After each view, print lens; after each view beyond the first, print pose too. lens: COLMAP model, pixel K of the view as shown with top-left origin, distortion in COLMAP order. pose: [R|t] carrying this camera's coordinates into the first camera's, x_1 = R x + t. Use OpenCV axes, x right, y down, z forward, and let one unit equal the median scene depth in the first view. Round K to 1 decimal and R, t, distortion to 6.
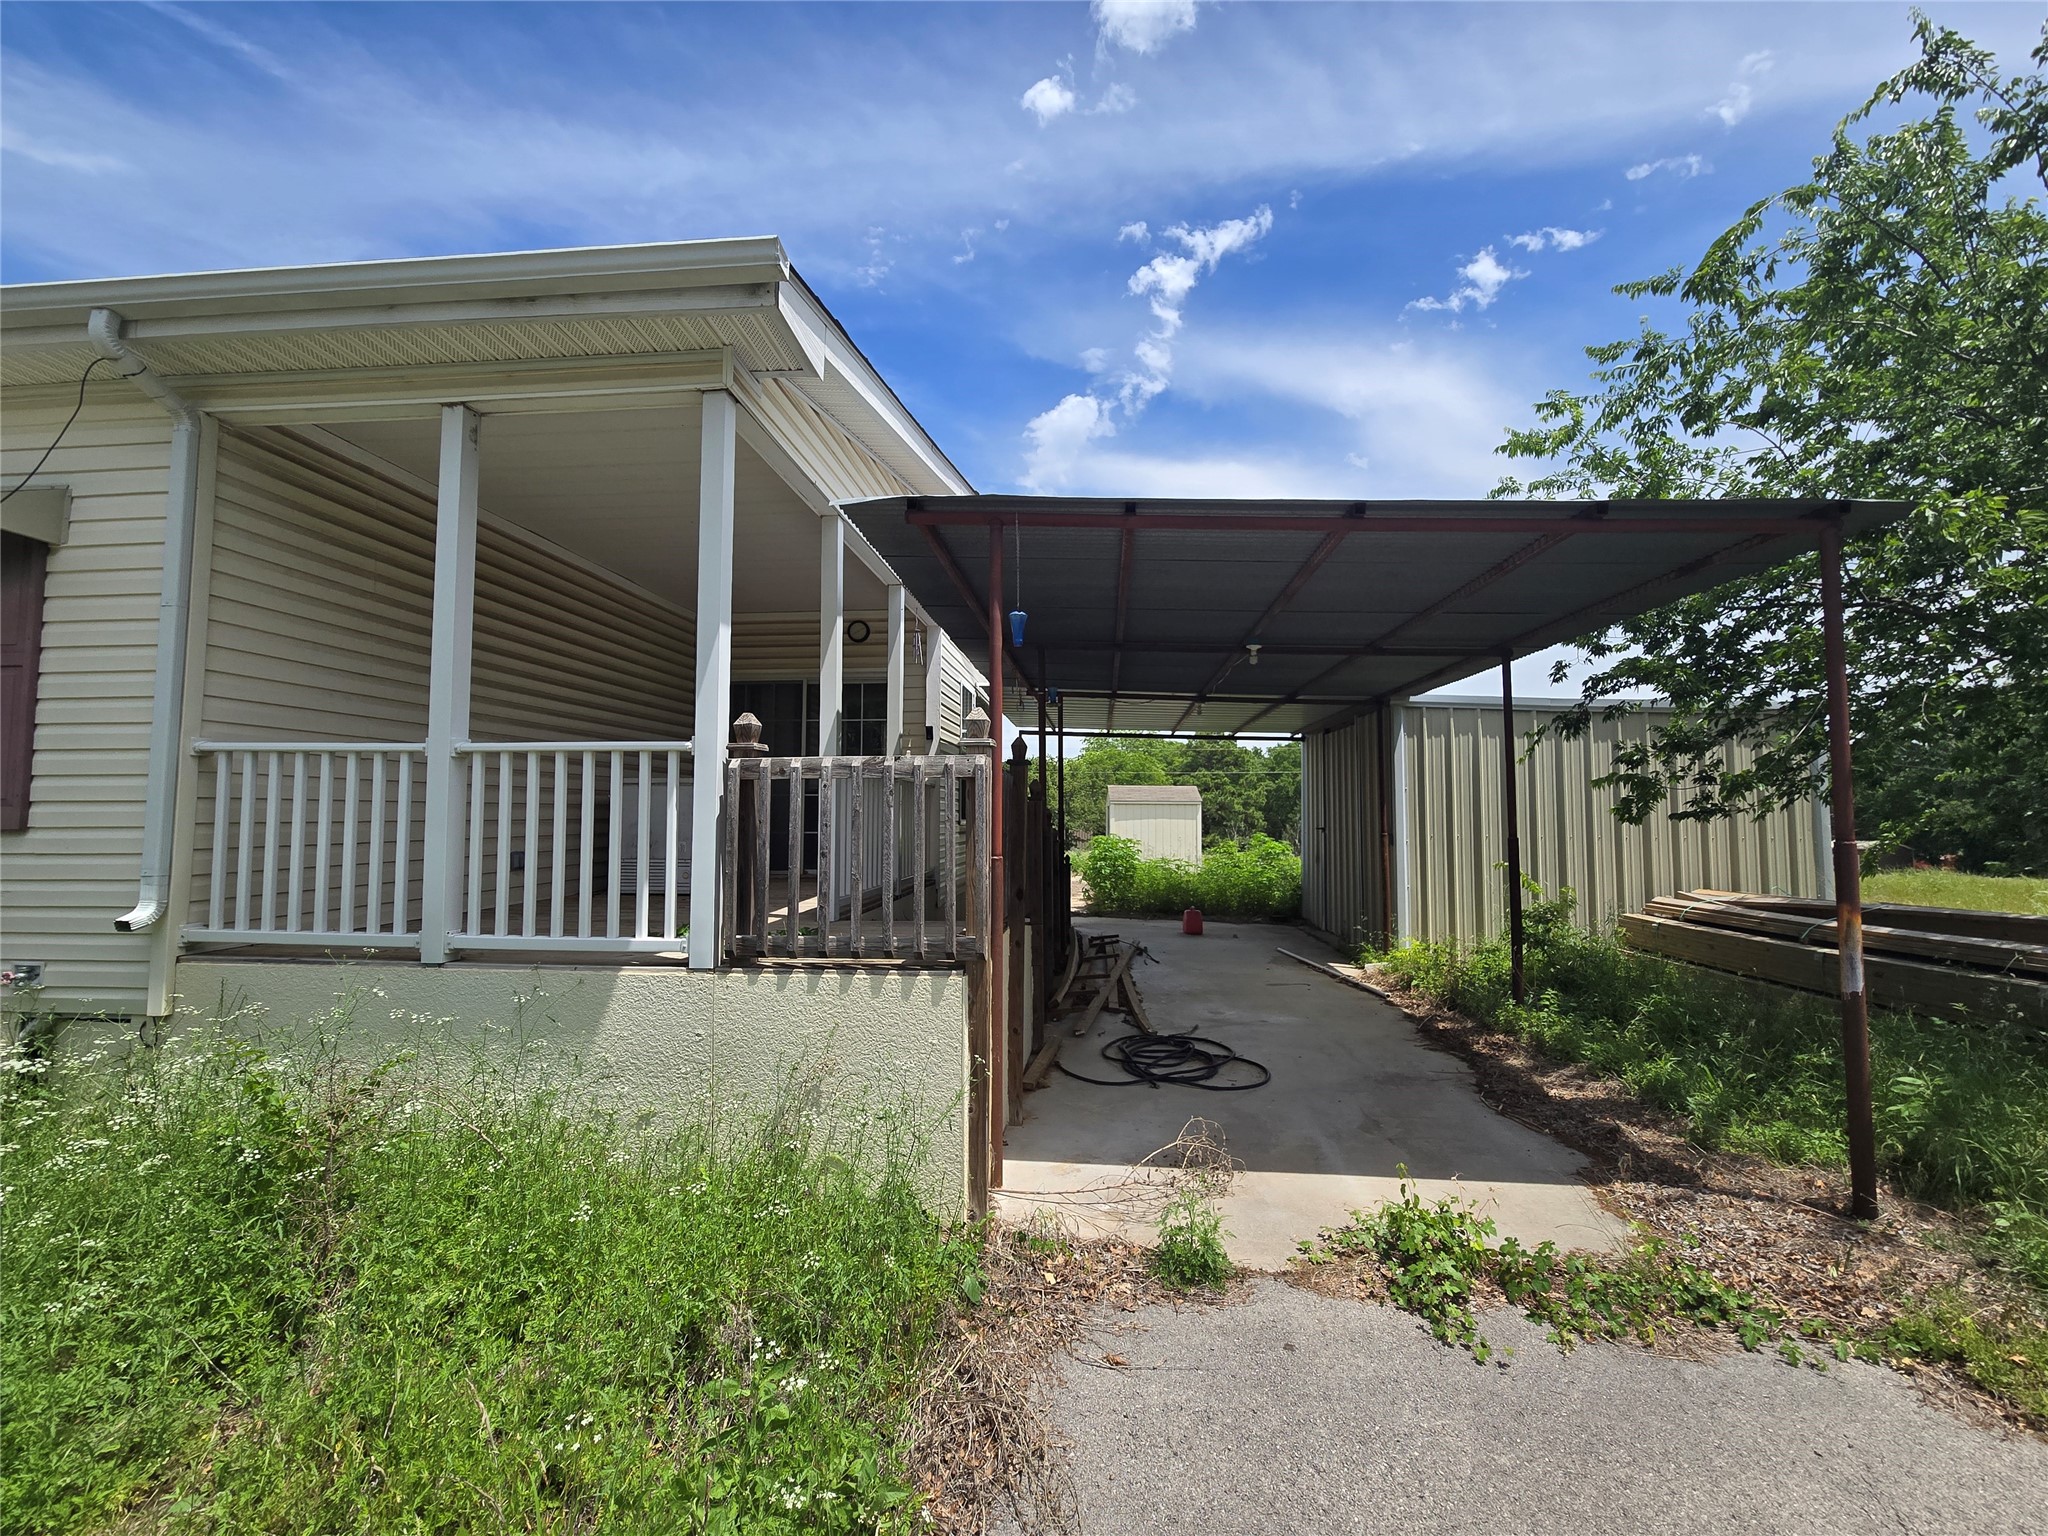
lens RADIAL K [[854.4, 0, 1024.0], [0, 854.4, 768.0], [0, 0, 1]] dist [0.007030, -0.000098]
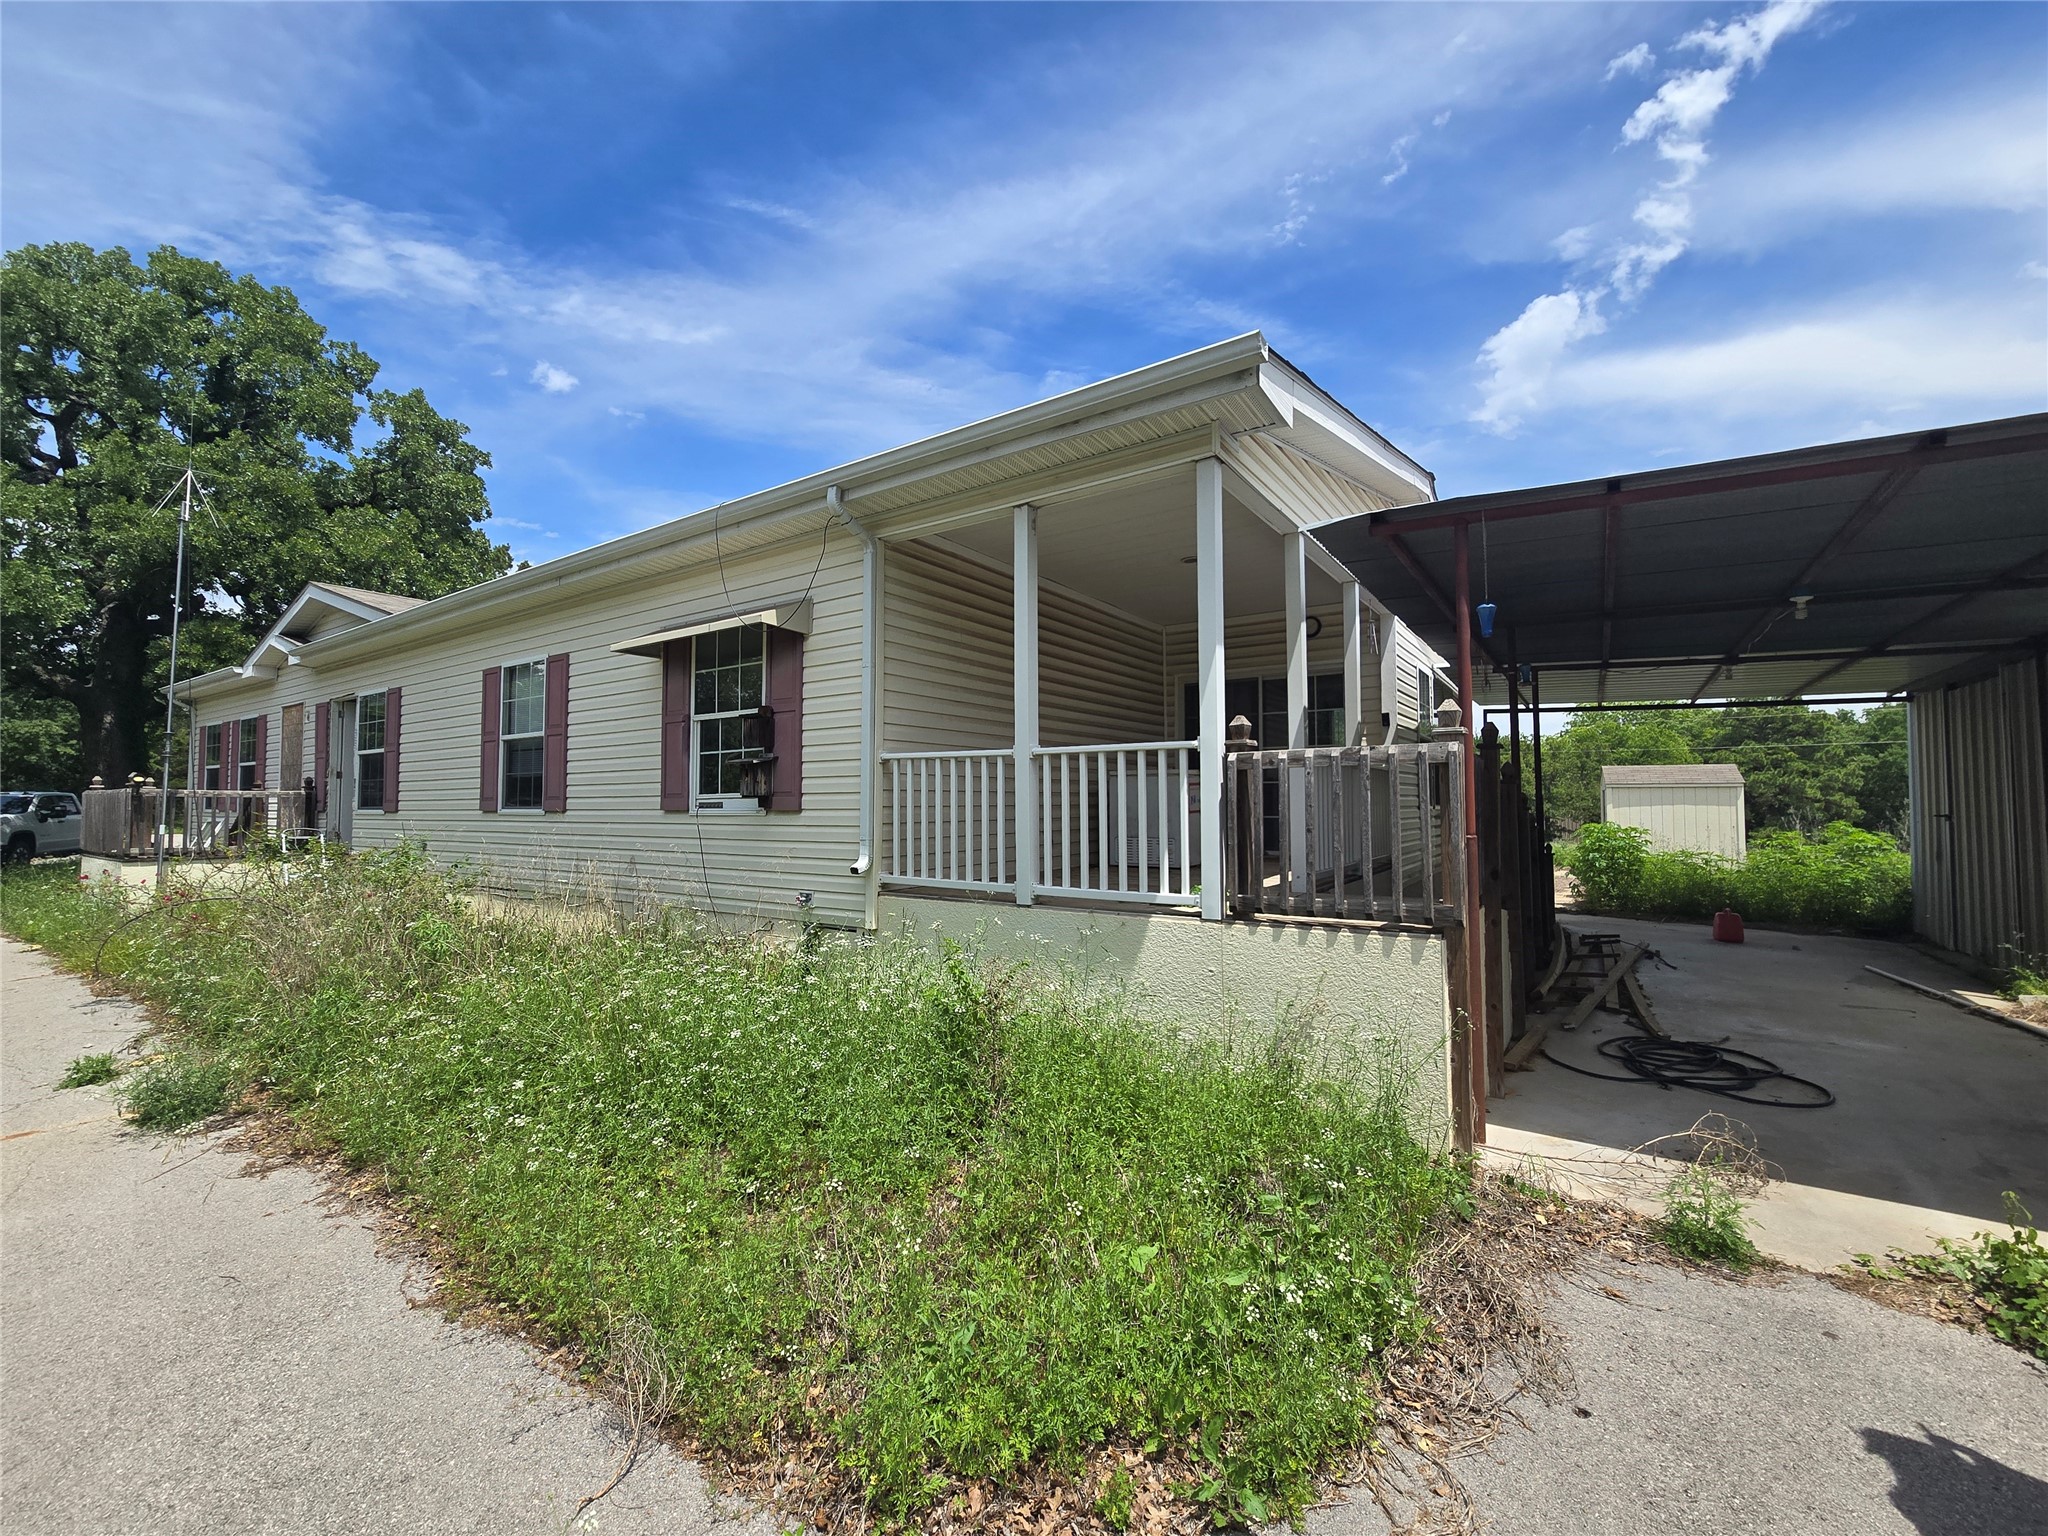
lens RADIAL K [[854.4, 0, 1024.0], [0, 854.4, 768.0], [0, 0, 1]] dist [0.007030, -0.000098]
pose [[0.878620, -0.025040, -0.476865, -0.009706], [0.031414, 0.999492, 0.005396, -0.004703], [0.476488, -0.019721, 0.878960, -0.206206]]
